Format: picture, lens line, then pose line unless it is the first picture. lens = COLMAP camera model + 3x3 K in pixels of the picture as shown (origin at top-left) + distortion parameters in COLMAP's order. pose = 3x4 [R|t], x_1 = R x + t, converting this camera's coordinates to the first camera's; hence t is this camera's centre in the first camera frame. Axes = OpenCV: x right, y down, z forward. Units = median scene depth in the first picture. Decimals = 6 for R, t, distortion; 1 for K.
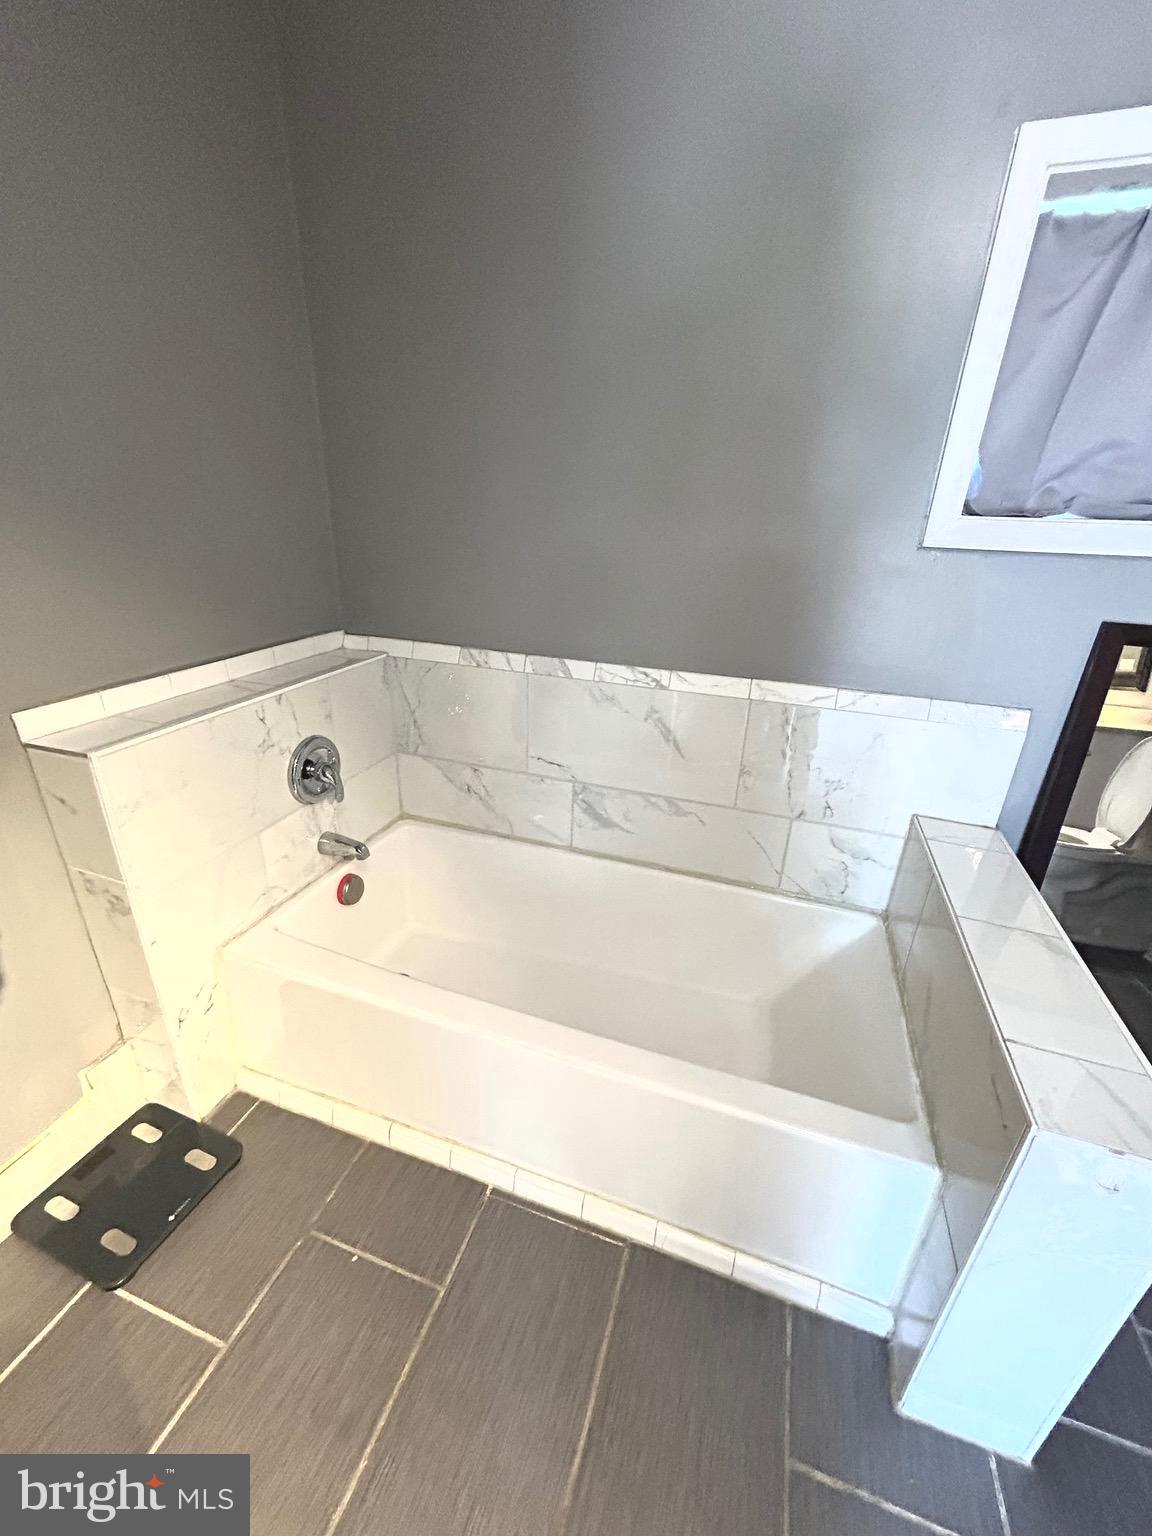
lens RADIAL K [[618.3, 0, 576.3], [0, 618.3, 766.2], [0, 0, 1]] dist [-0.004810, 0.002482]
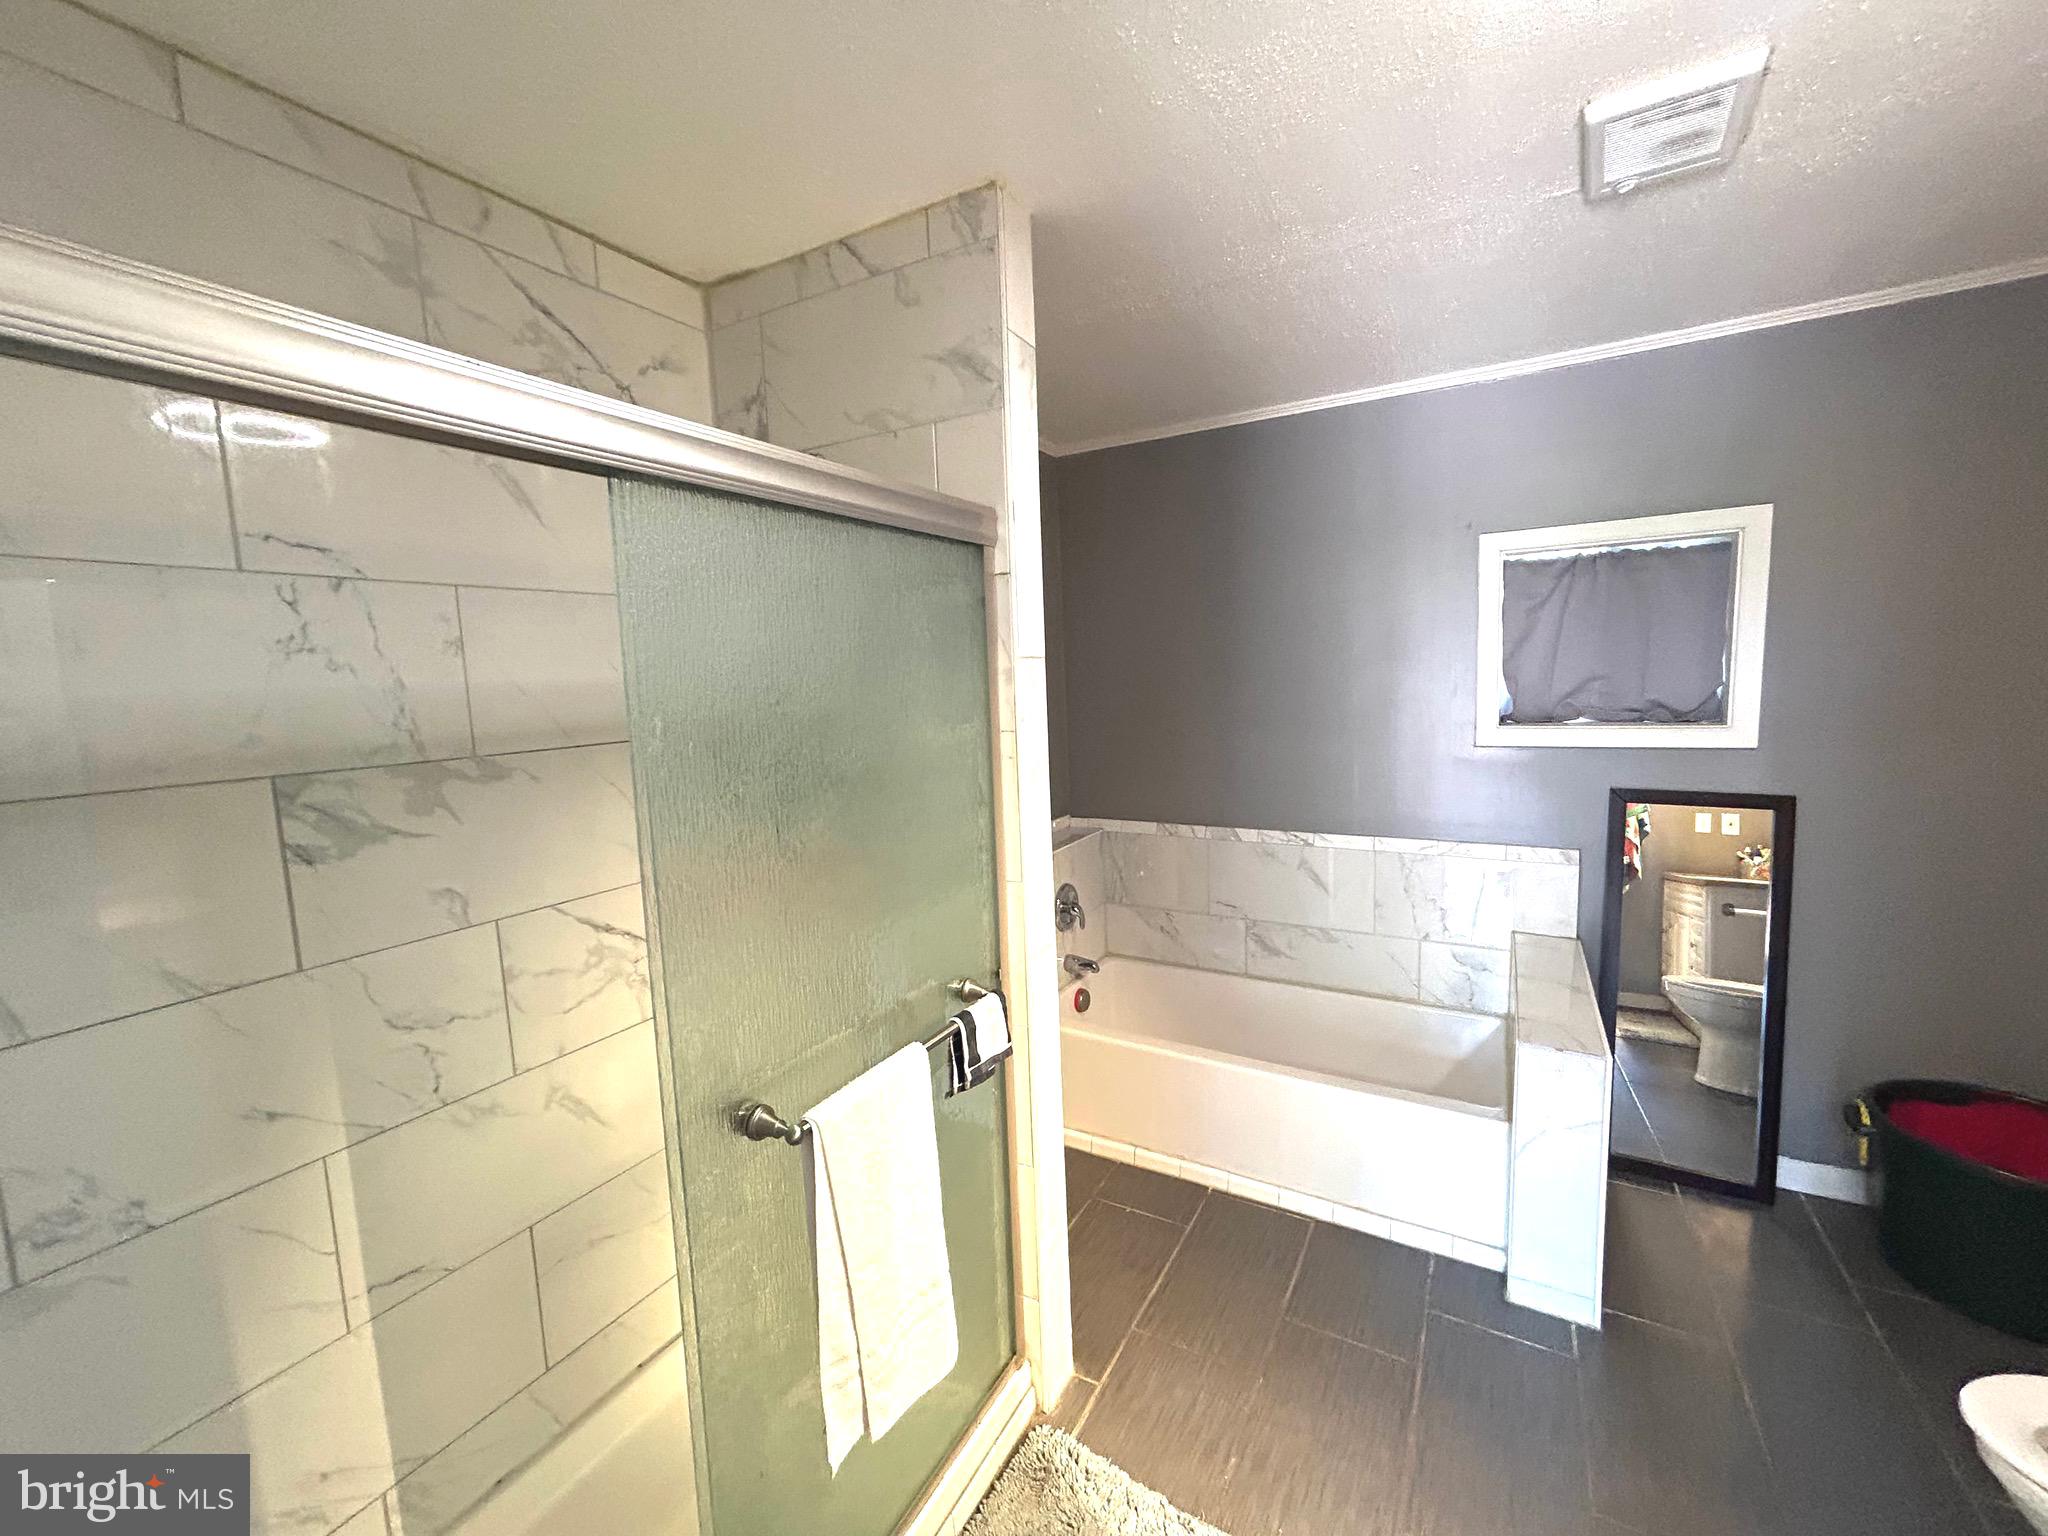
lens RADIAL K [[824.4, 0, 1023.9], [0, 824.4, 764.6], [0, 0, 1]] dist [-0.004810, 0.002482]
pose [[0.977285, -0.049376, -0.206097, -0.103705], [-0.009652, 0.961103, -0.276023, 0.231375], [0.211709, 0.271742, 0.938795, -0.992192]]
